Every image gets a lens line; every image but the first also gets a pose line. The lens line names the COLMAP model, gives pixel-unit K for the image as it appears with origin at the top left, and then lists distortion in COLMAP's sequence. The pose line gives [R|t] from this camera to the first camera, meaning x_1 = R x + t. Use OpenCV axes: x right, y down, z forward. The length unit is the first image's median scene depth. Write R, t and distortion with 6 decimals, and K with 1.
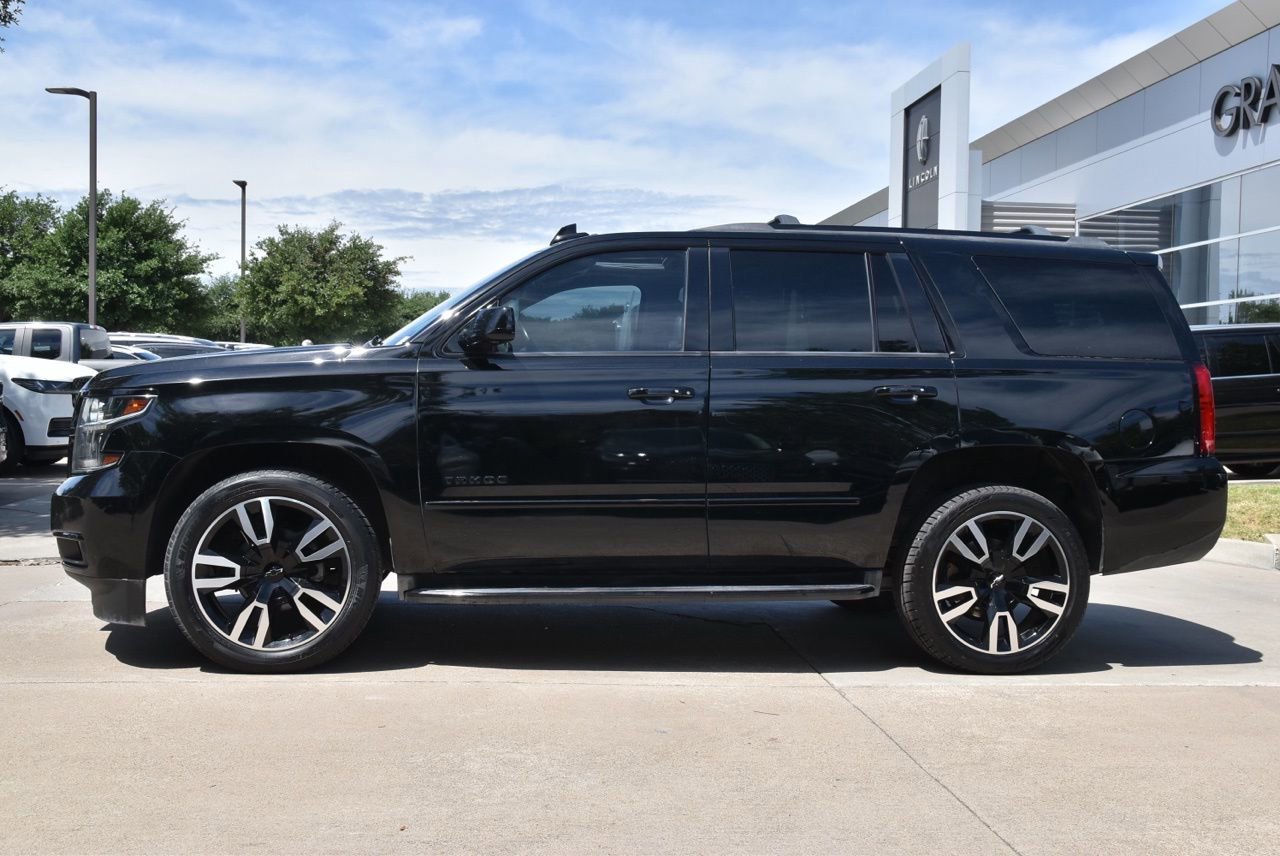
lens RADIAL K [[1332.7, 0, 671.8], [0, 1332.7, 427.9], [0, 0, 1]] dist [0.013786, 0.027115]
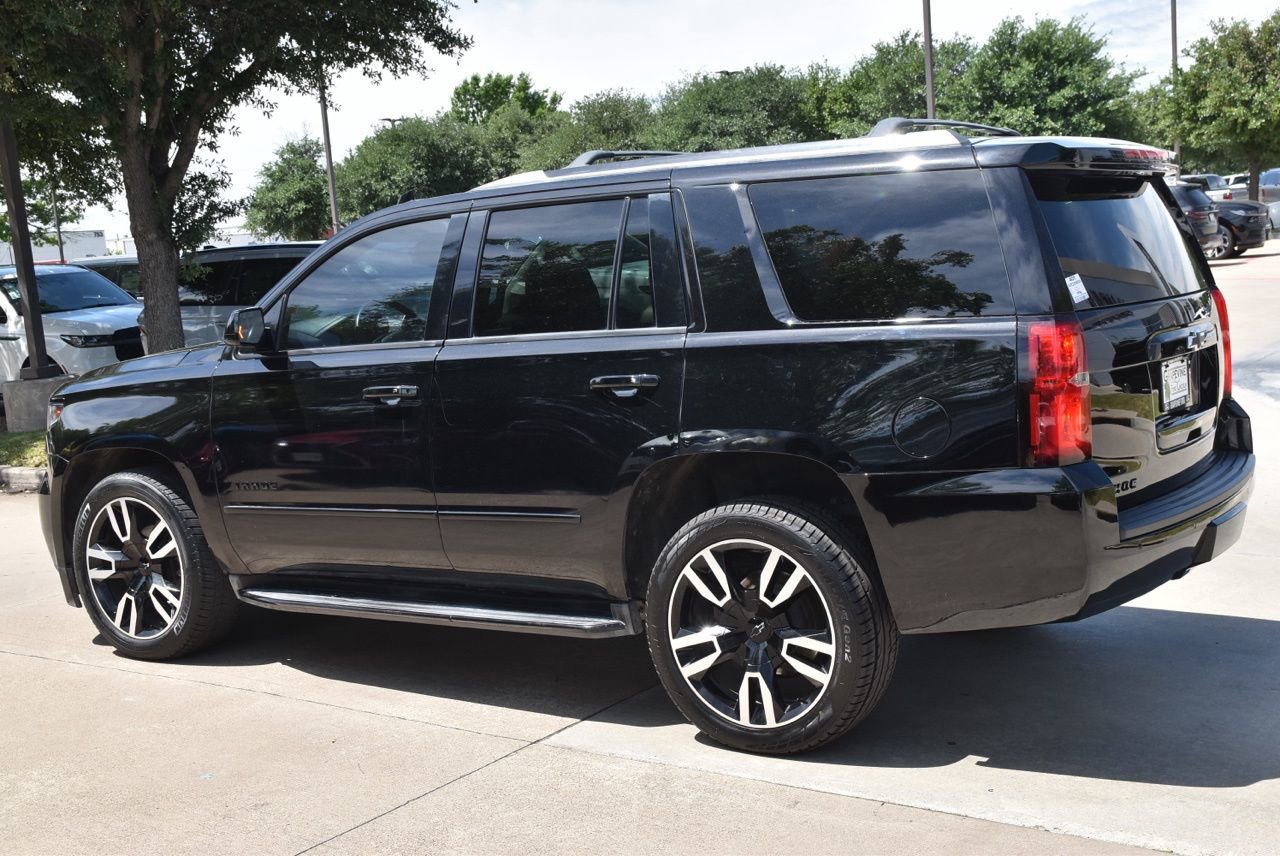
lens RADIAL K [[1533.8, 0, 640.0], [0, 1533.8, 428.0], [0, 0, 1]] dist [0.018847, 0.064664]
pose [[0.738873, 0.005671, -0.673821, 0.779161], [0.069763, 0.993947, 0.084863, -0.074974], [0.670224, -0.109711, 0.734005, 0.343867]]
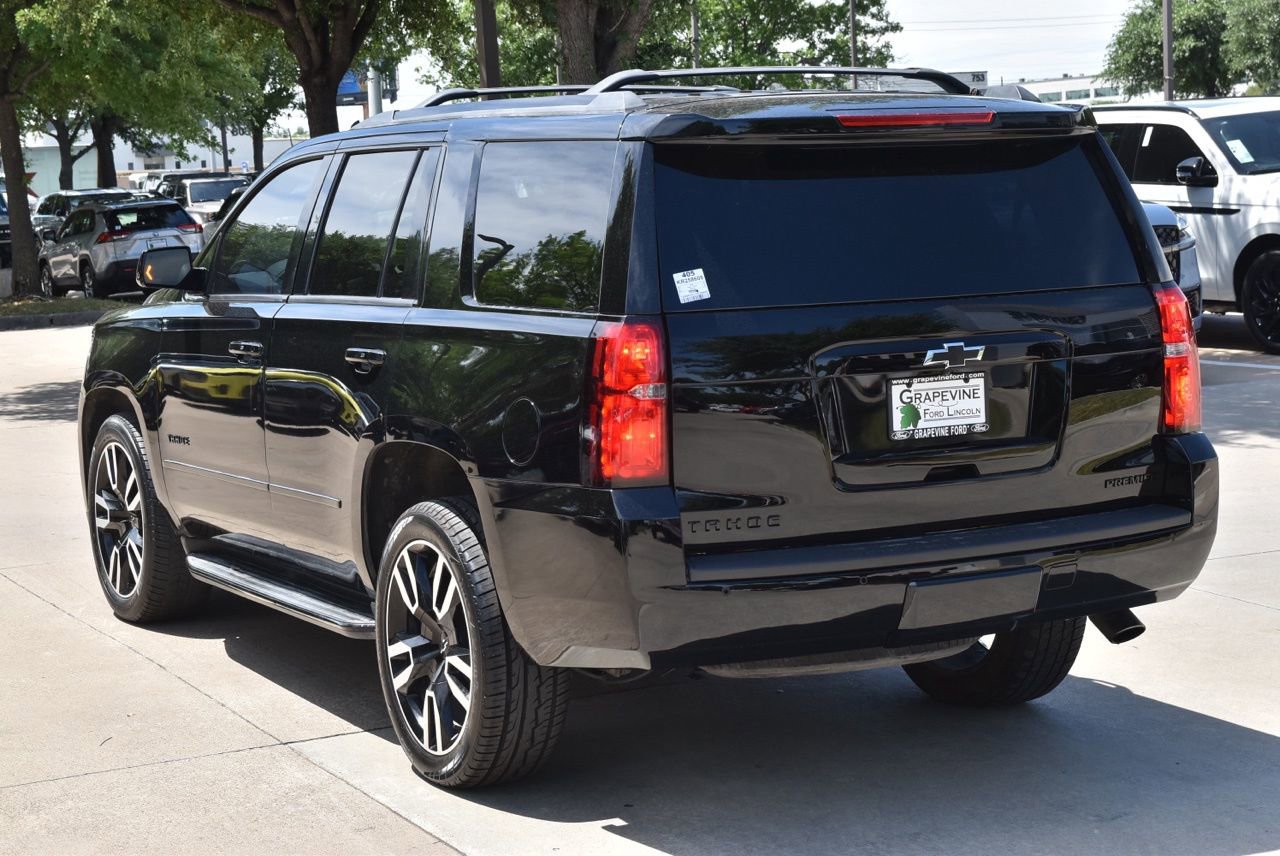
lens RADIAL K [[2390.4, 0, 640.0], [0, 2390.4, 428.0], [0, 0, 1]] dist [0.212685, -0.037322]
pose [[0.344105, 0.066816, -0.936551, 1.399583], [0.025155, 0.996451, 0.080332, -0.086622], [0.938594, -0.051202, 0.341203, 0.696913]]
